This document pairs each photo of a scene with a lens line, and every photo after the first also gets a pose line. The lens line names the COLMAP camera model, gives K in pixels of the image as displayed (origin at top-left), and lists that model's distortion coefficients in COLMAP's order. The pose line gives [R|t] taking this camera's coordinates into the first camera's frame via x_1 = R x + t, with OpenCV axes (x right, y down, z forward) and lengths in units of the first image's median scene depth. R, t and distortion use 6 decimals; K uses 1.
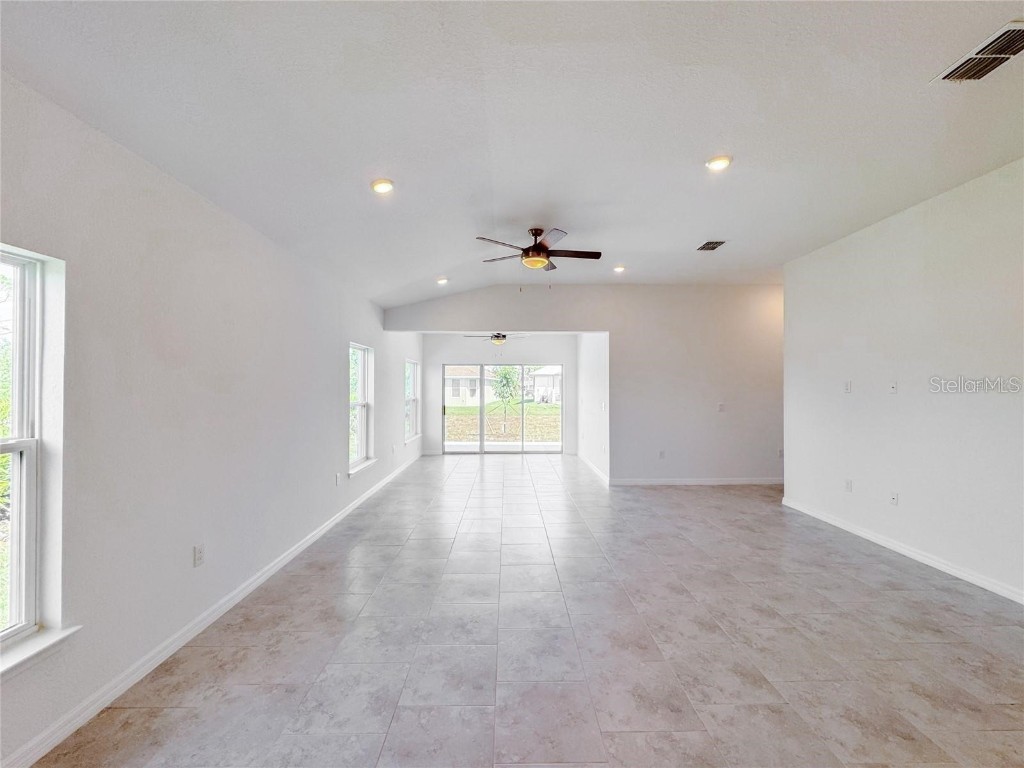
lens RADIAL K [[416.2, 0, 510.7], [0, 416.2, 385.4], [0, 0, 1]] dist [-0.003496, -0.000454]
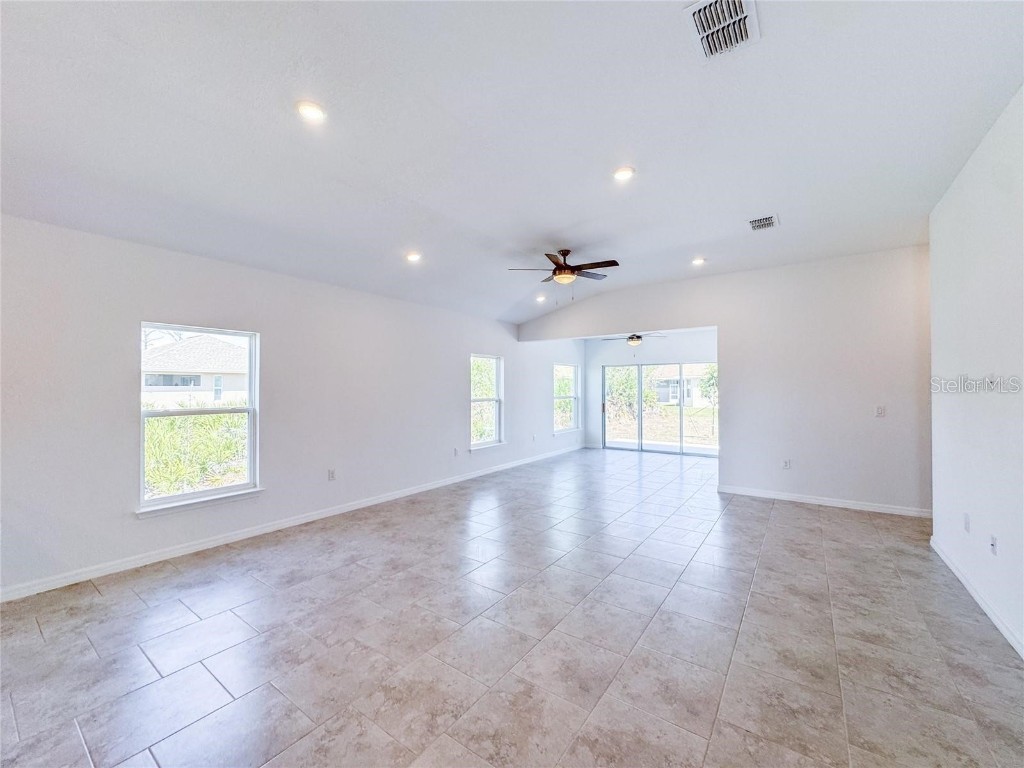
lens RADIAL K [[407.8, 0, 508.8], [0, 407.8, 386.6], [0, 0, 1]] dist [-0.003289, -0.000696]
pose [[0.806563, -0.003235, -0.591139, 0.607914], [0.004224, 0.999991, 0.000291, 0.005666], [0.591132, -0.002731, 0.806570, -0.013561]]
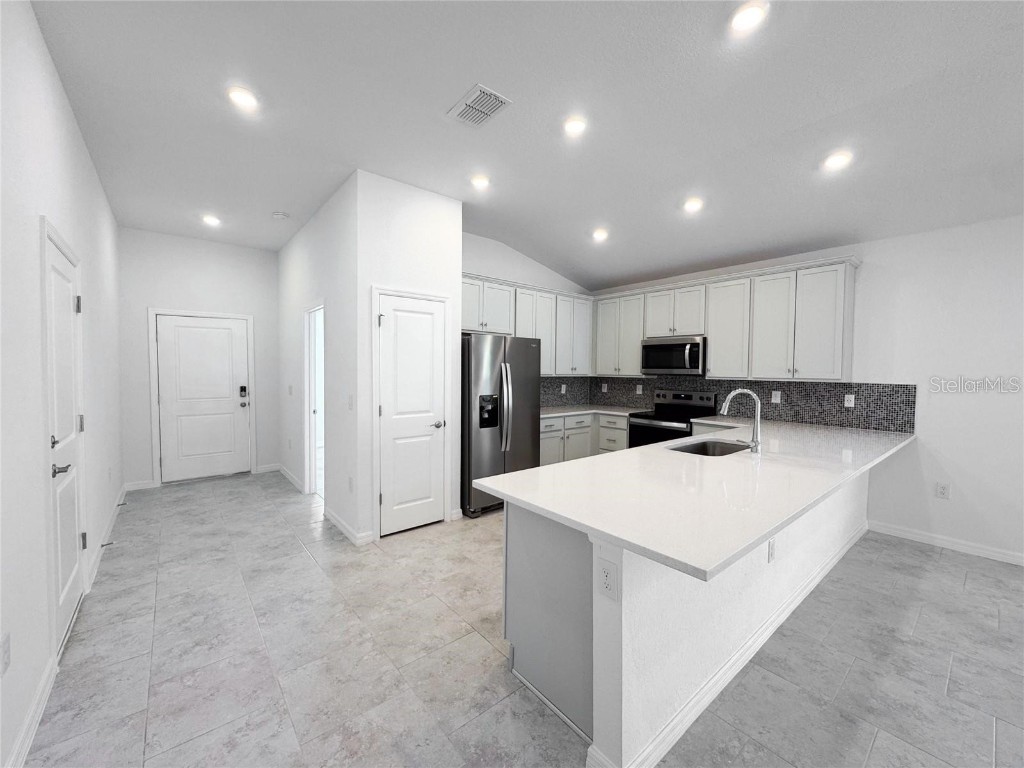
lens RADIAL K [[410.5, 0, 512.0], [0, 410.5, 384.0], [0, 0, 1]] dist [-0.005189, -0.000069]
pose [[-0.774144, 0.012499, -0.632886, 0.724961], [-0.007676, 0.999546, 0.029129, 0.011646], [0.632963, 0.027408, -0.773697, 0.095283]]
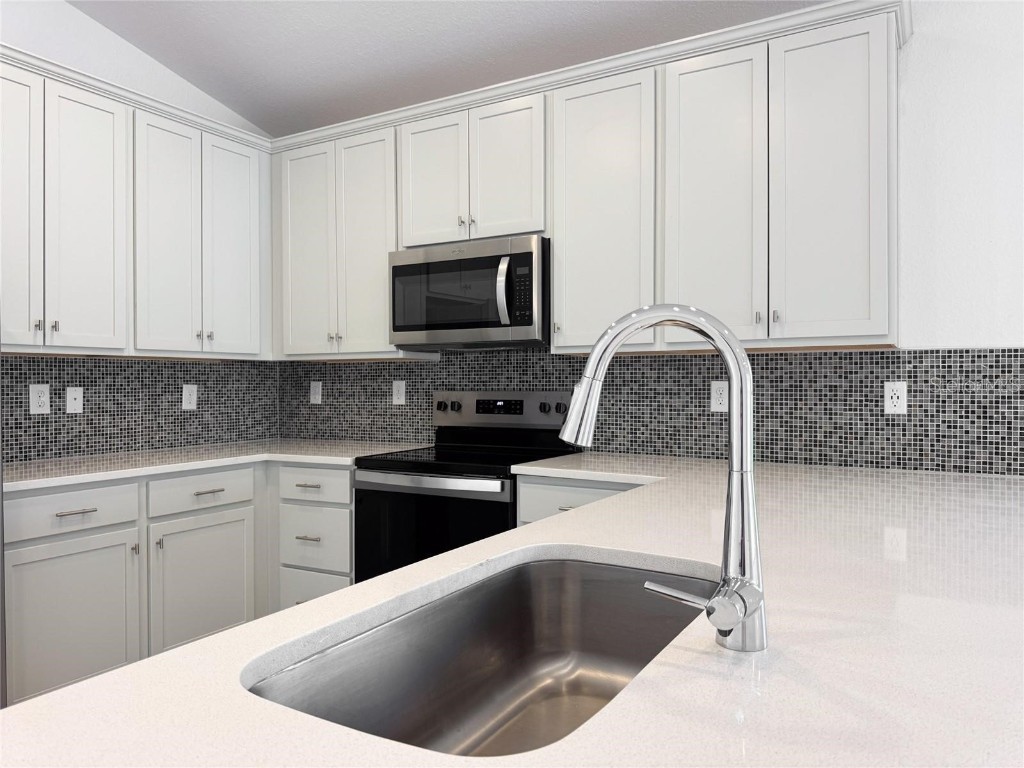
lens RADIAL K [[721.8, 0, 518.3], [0, 721.8, 382.9], [0, 0, 1]] dist [0.102402, -0.156968]
pose [[-0.506947, 0.000429, -0.861977, 0.255920], [0.007460, 0.999965, -0.003890, 0.057623], [0.861945, -0.008402, -0.506932, -0.094998]]
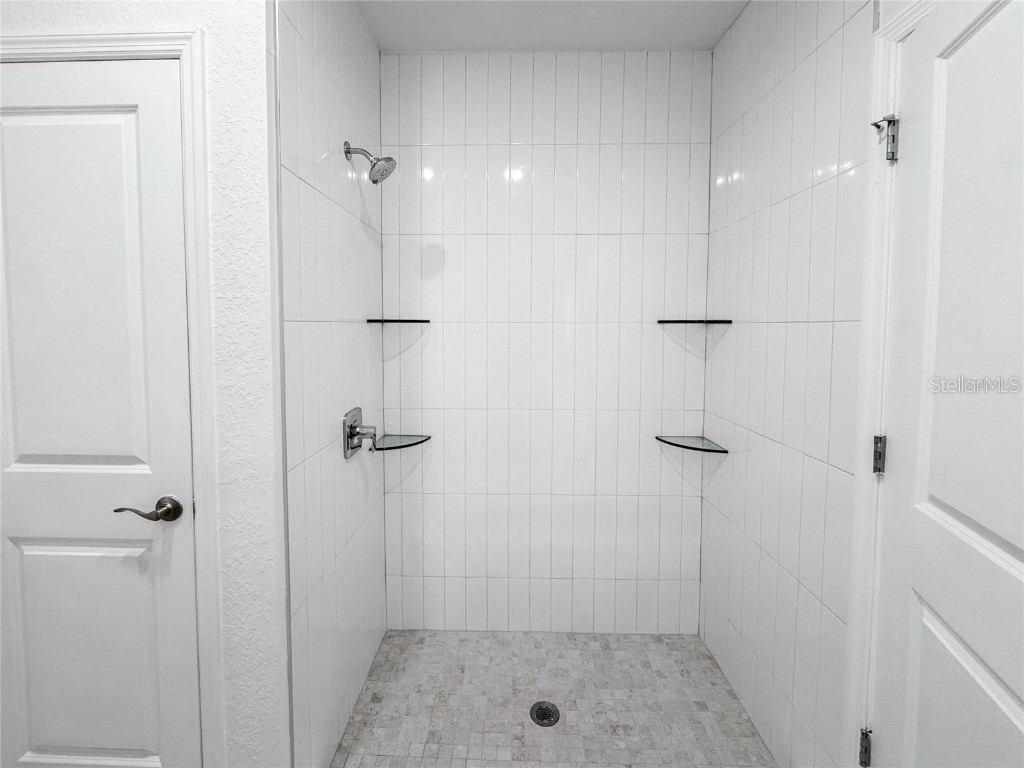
lens RADIAL K [[410.5, 0, 512.0], [0, 410.5, 384.0], [0, 0, 1]] dist [-0.005189, -0.000069]
pose [[-0.999363, -0.005924, 0.035182, 0.059389], [-0.004627, 0.999310, 0.036847, 0.041532], [-0.035376, 0.036661, -0.998701, -0.465033]]
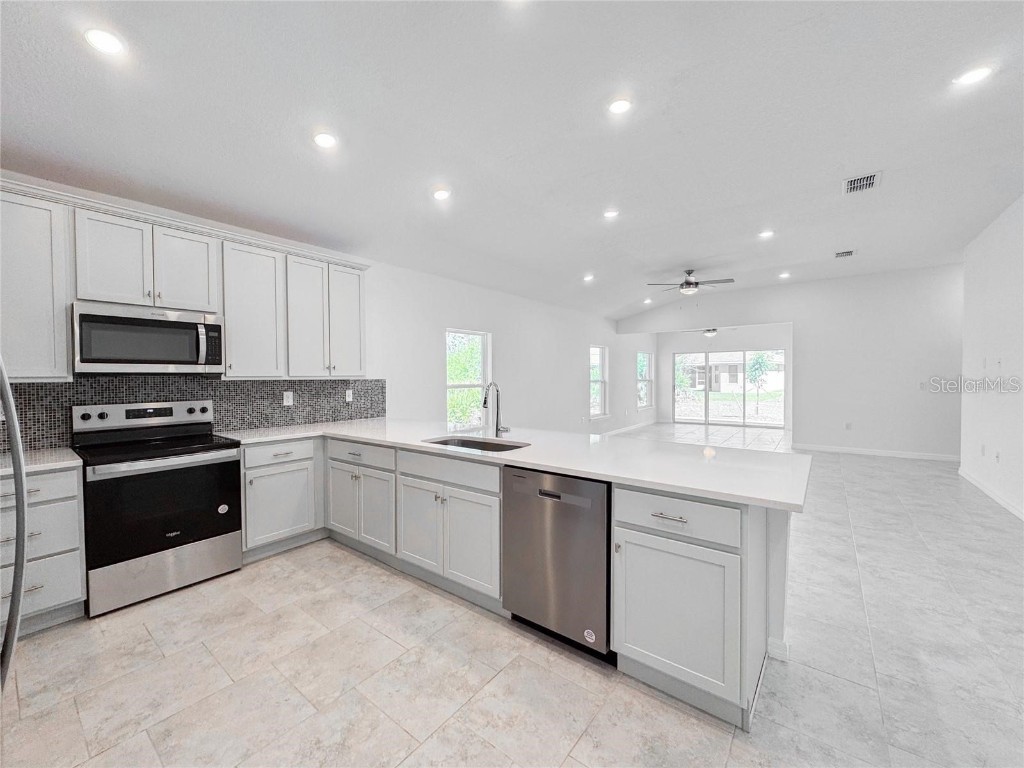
lens RADIAL K [[407.8, 0, 508.8], [0, 407.8, 386.6], [0, 0, 1]] dist [-0.003289, -0.000696]
pose [[0.785390, 0.010605, -0.618910, 0.490109], [0.010232, 0.999494, 0.030111, 0.021407], [0.618916, -0.029982, 0.784885, -0.680110]]
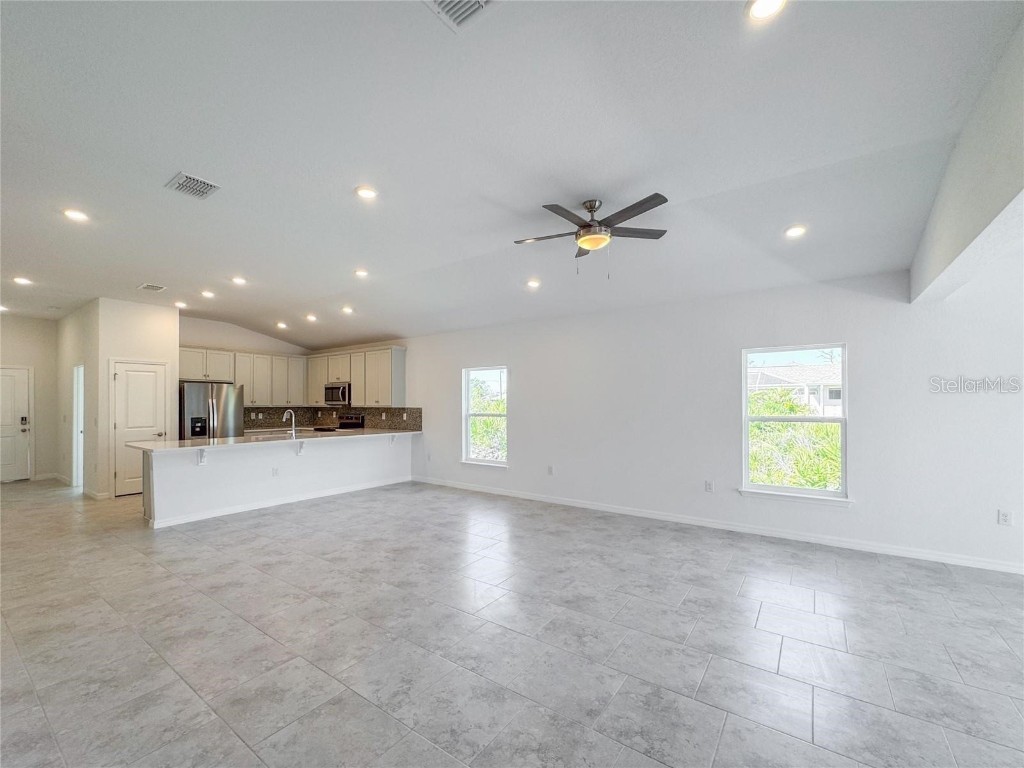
lens RADIAL K [[425.0, 0, 514.5], [0, 425.0, 401.0], [0, 0, 1]] dist [-0.011365, -0.000109]
pose [[-0.574698, -0.005481, -0.818347, 0.827592], [0.004802, 0.999938, -0.010070, 0.022138], [0.818352, -0.009717, -0.574636, 1.356967]]
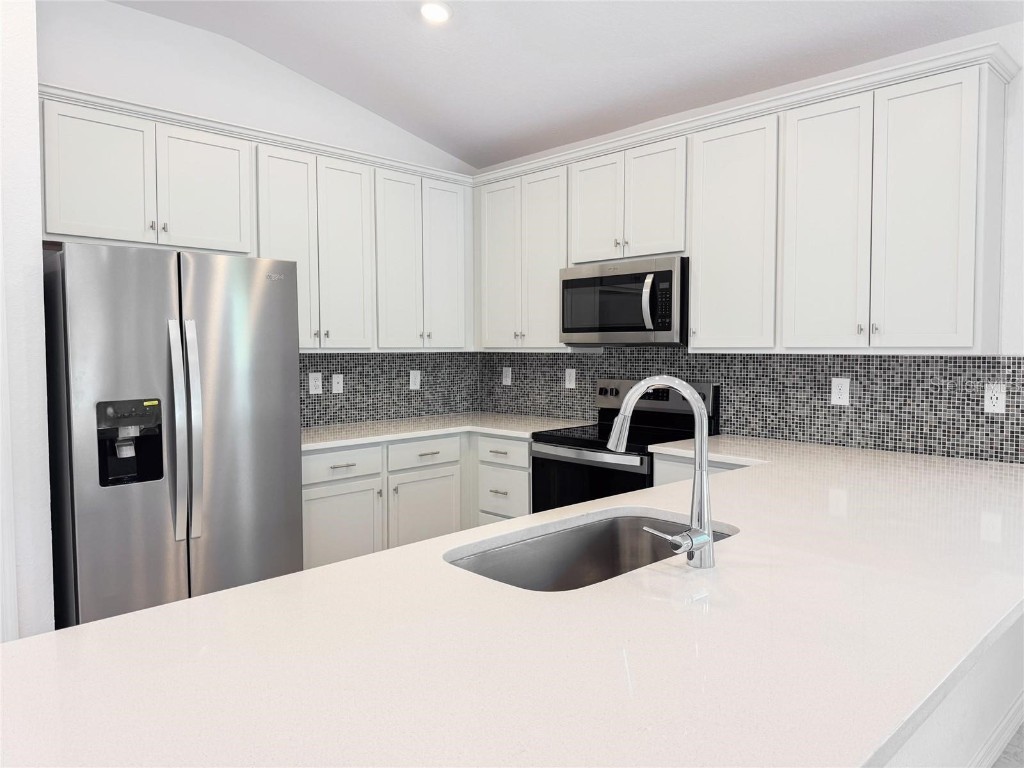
lens RADIAL K [[721.8, 0, 518.3], [0, 721.8, 382.9], [0, 0, 1]] dist [0.102402, -0.156968]
pose [[-0.722645, 0.036972, -0.690230, 0.367174], [0.005809, 0.998858, 0.047422, 0.019806], [0.691195, 0.030259, -0.722035, 0.054957]]
